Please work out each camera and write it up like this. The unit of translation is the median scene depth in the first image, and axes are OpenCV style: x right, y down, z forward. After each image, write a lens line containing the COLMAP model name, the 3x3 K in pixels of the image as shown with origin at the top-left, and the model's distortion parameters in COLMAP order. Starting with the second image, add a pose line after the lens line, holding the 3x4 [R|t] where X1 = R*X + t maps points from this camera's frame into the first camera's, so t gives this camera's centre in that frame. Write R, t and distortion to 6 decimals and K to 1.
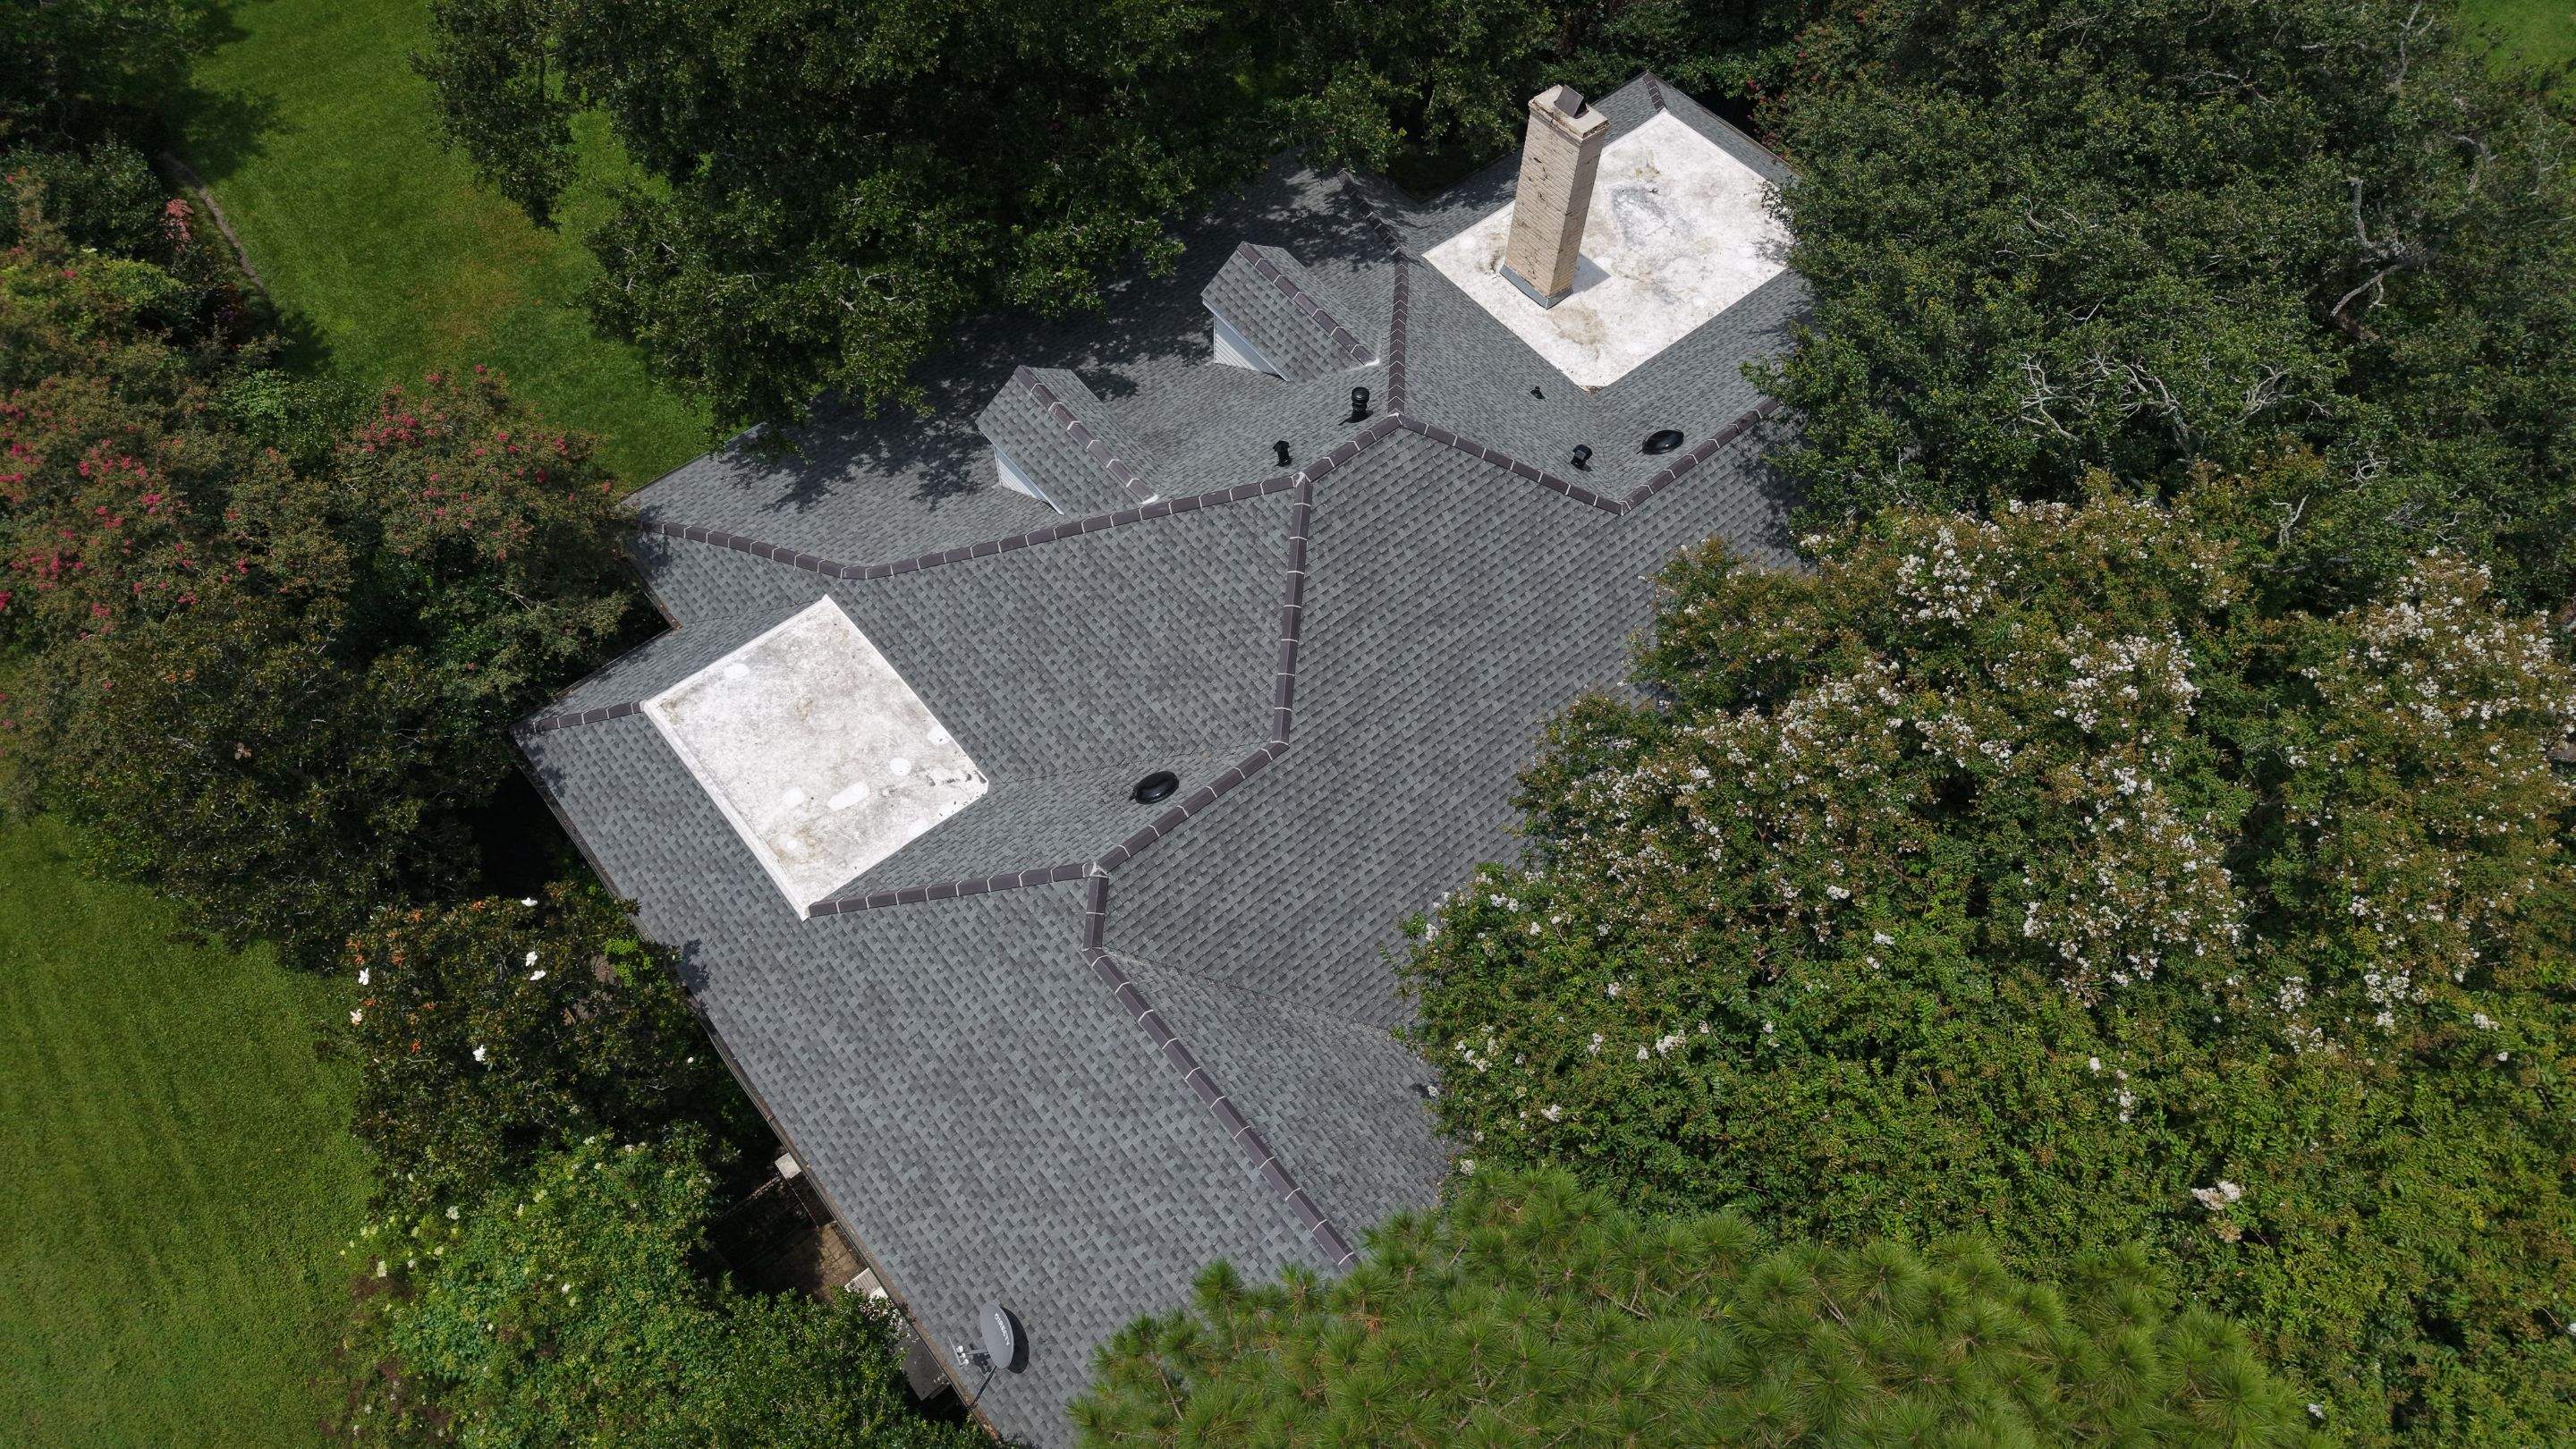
lens RADIAL K [[1711.3, 0, 1285.7], [0, 1711.3, 730.1], [0, 0, 1]] dist [0.023675, -0.041896]
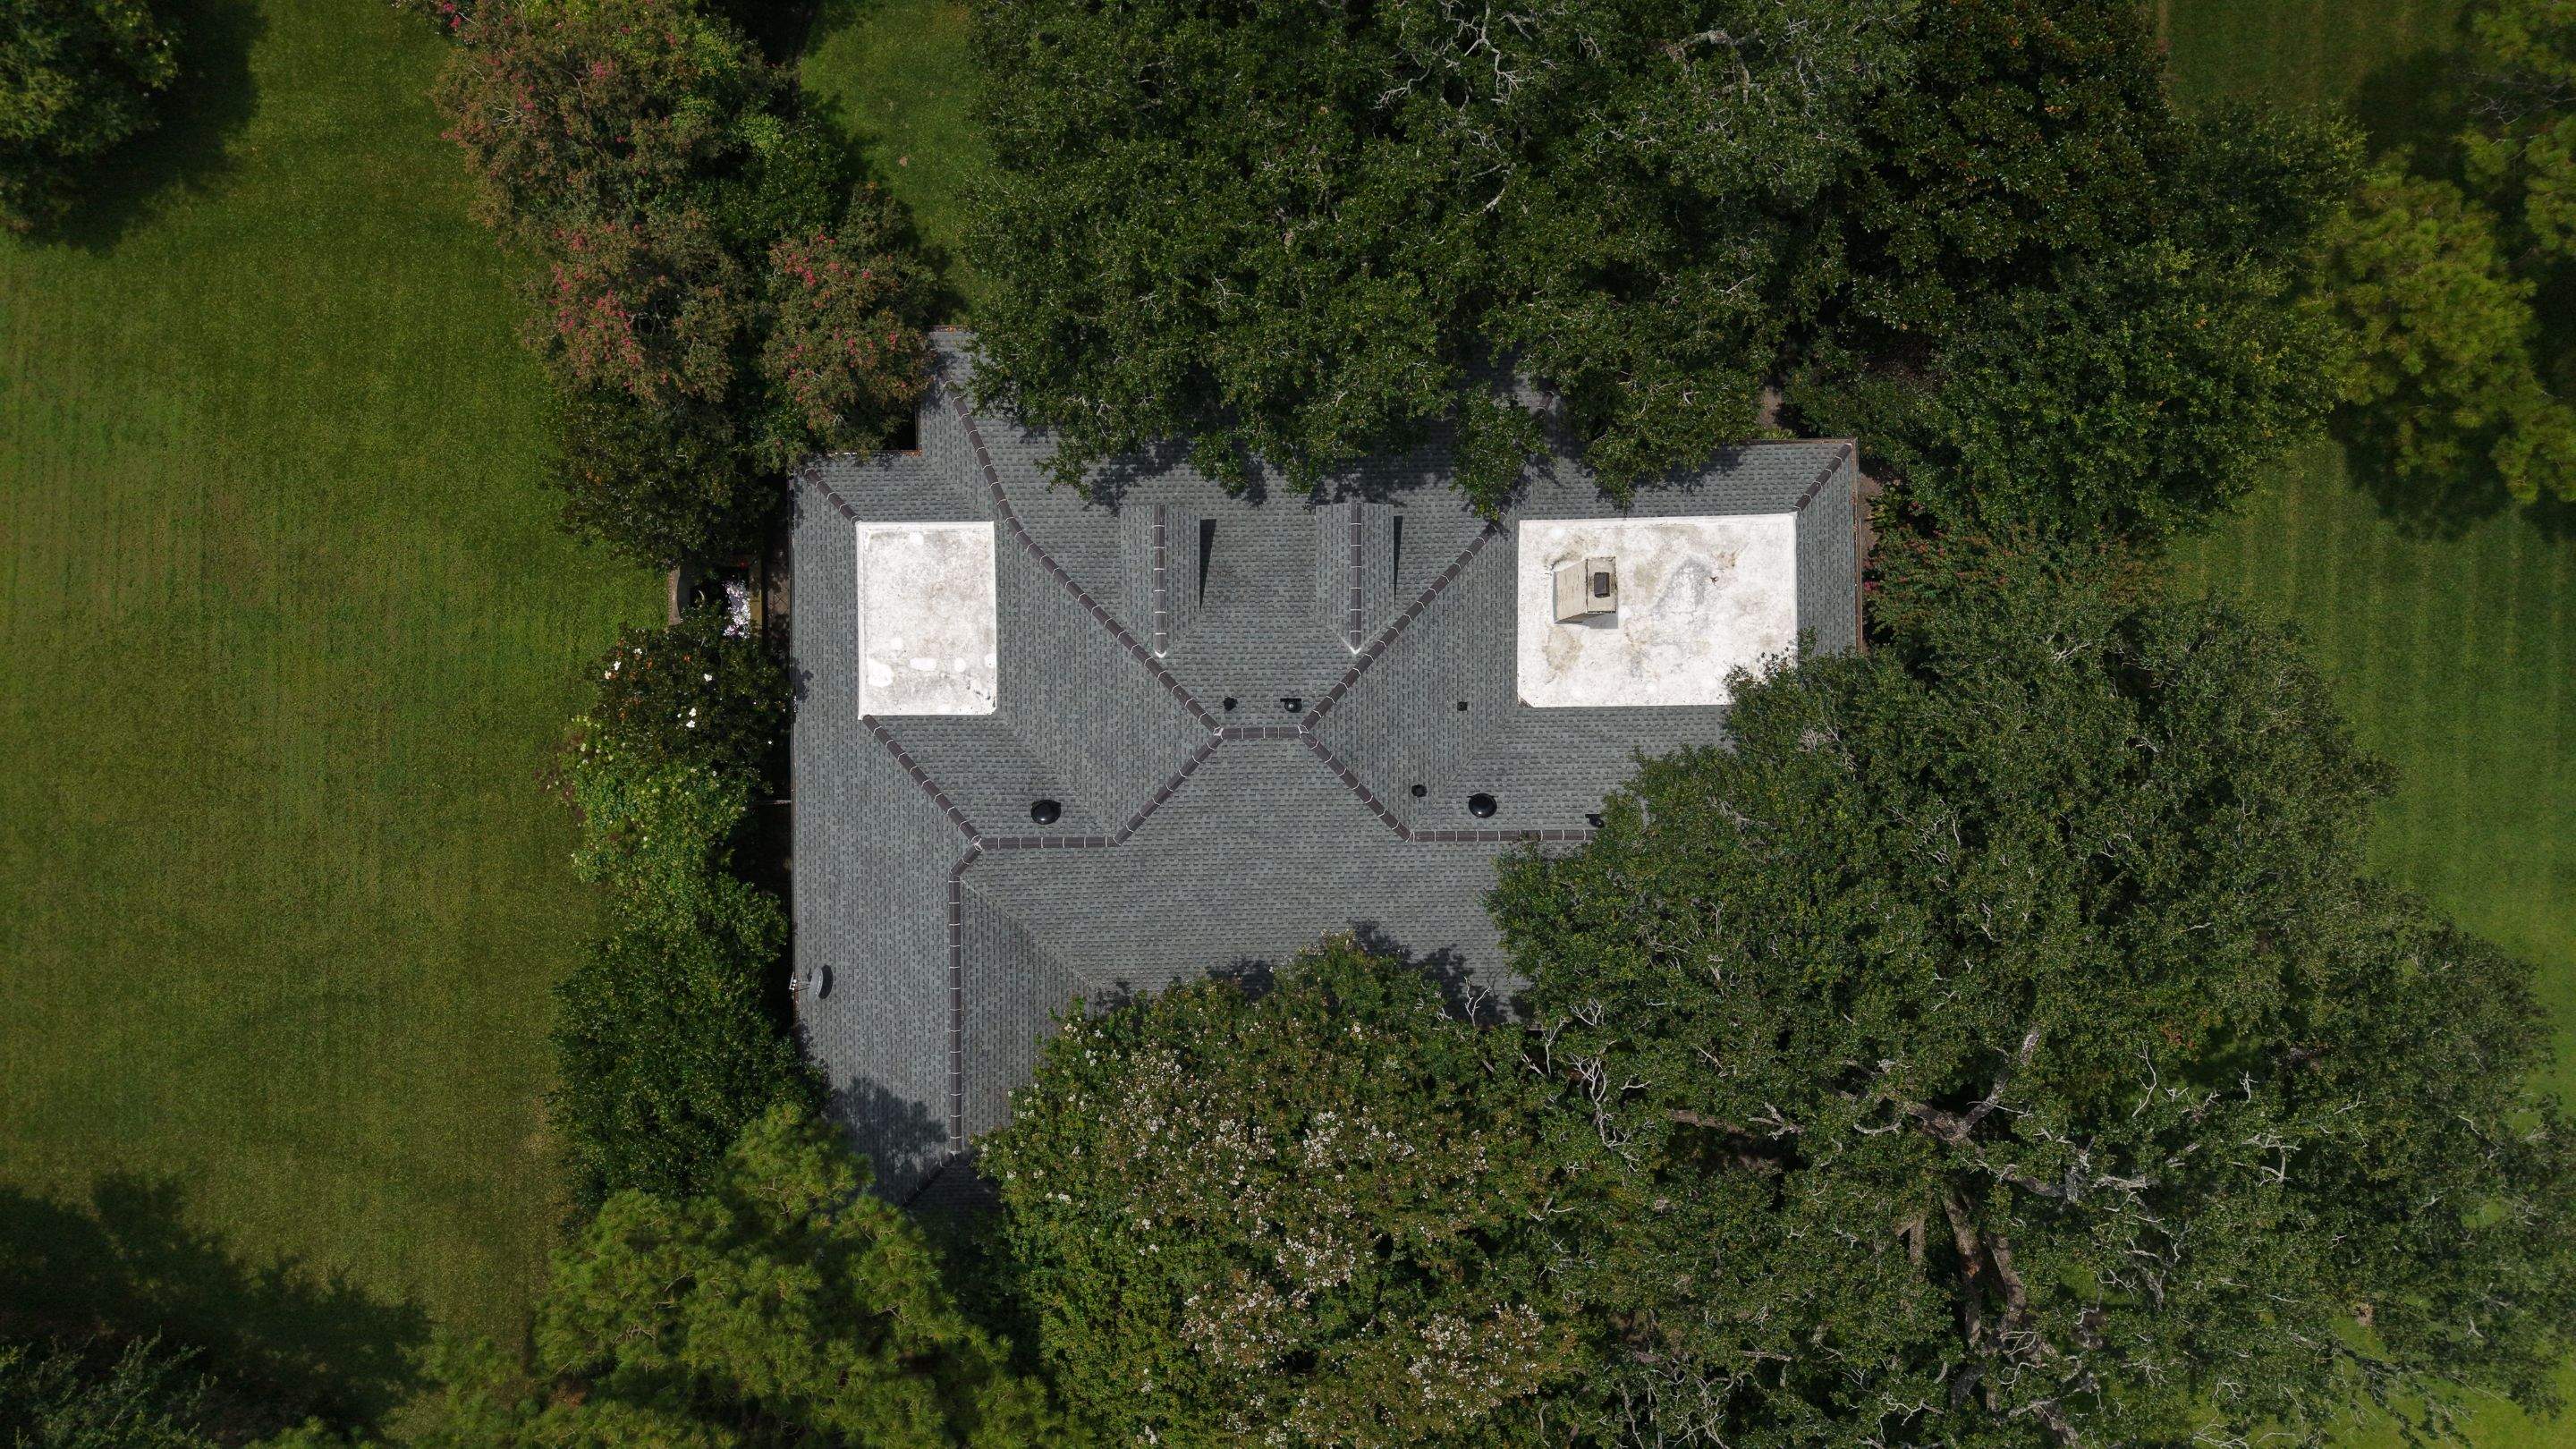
lens RADIAL K [[1708.0, 0, 1286.6], [0, 1708.0, 705.6], [0, 0, 1]] dist [0.054059, -0.076828]
pose [[0.775259, 0.631546, -0.011076, 0.055330], [-0.533304, 0.663857, 0.524291, -0.961215], [0.338467, -0.400554, 0.851467, -0.282230]]
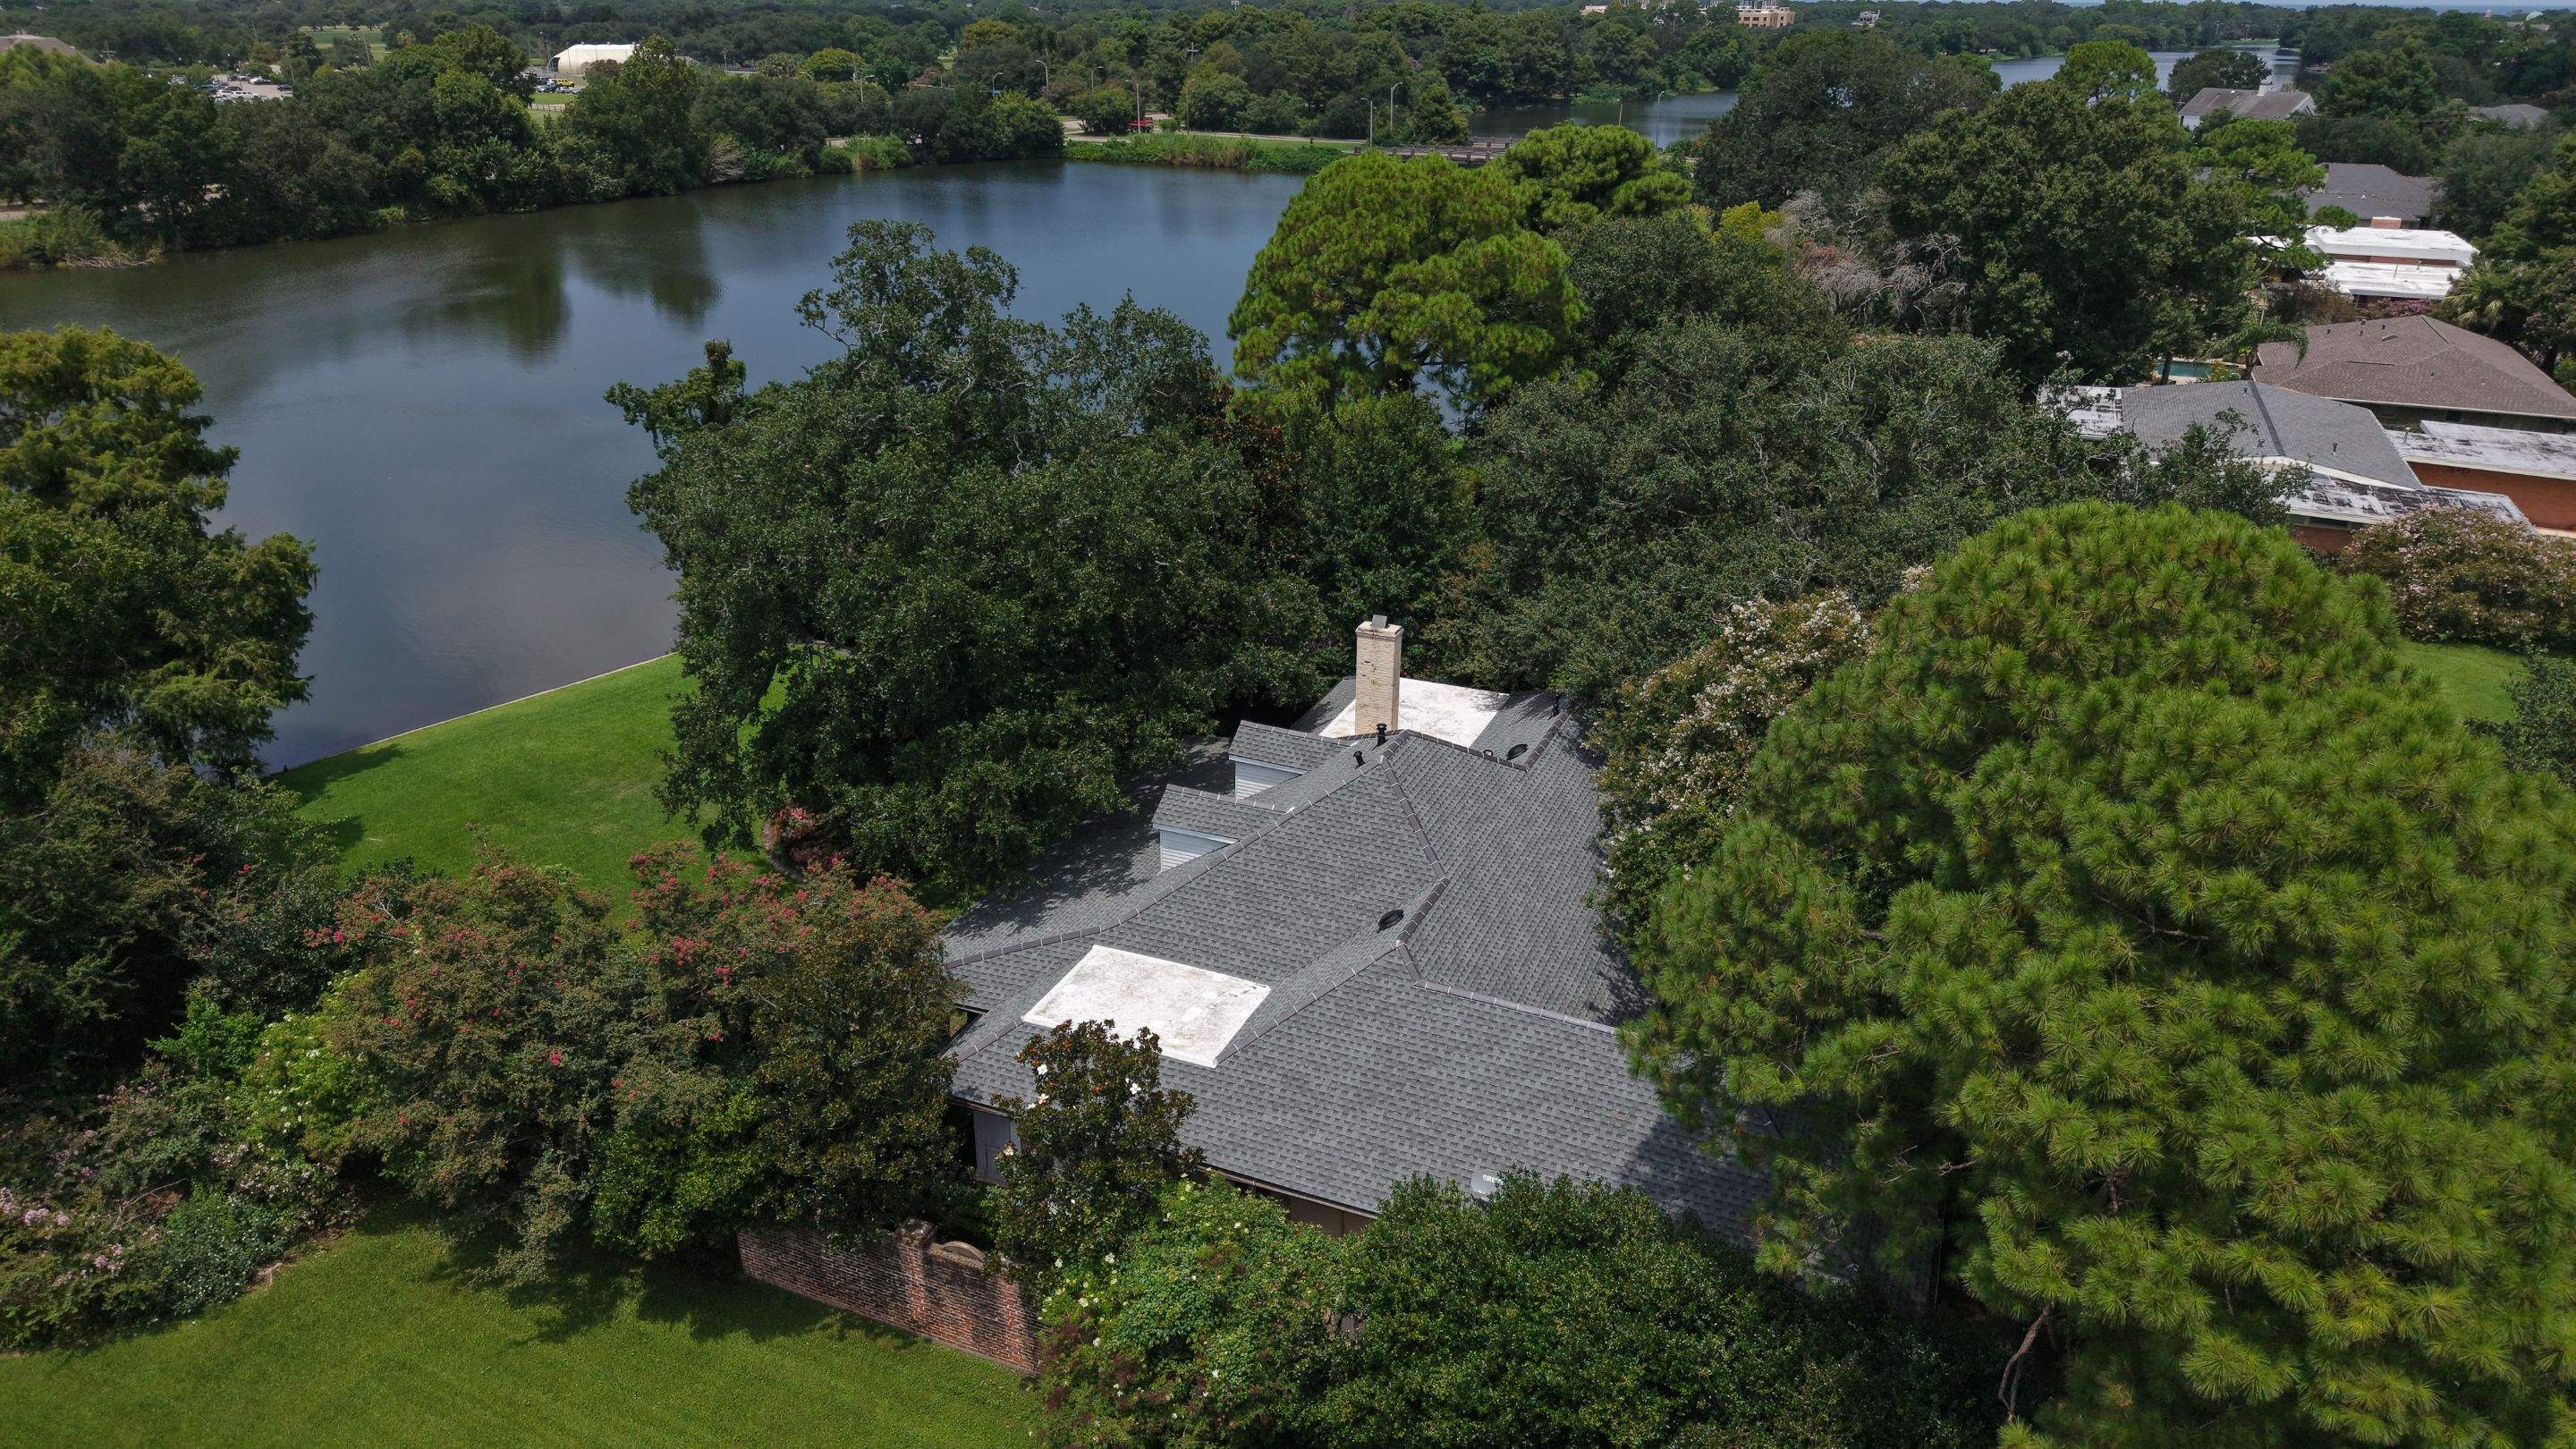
lens RADIAL K [[1711.9, 0, 1288.0], [0, 1711.9, 724.5], [0, 0, 1]] dist [0.031681, -0.033759]
pose [[0.889966, -0.192353, 0.413475, -0.740174], [0.389780, 0.791494, -0.470753, 0.567499], [-0.236712, 0.580119, 0.779378, -0.327628]]
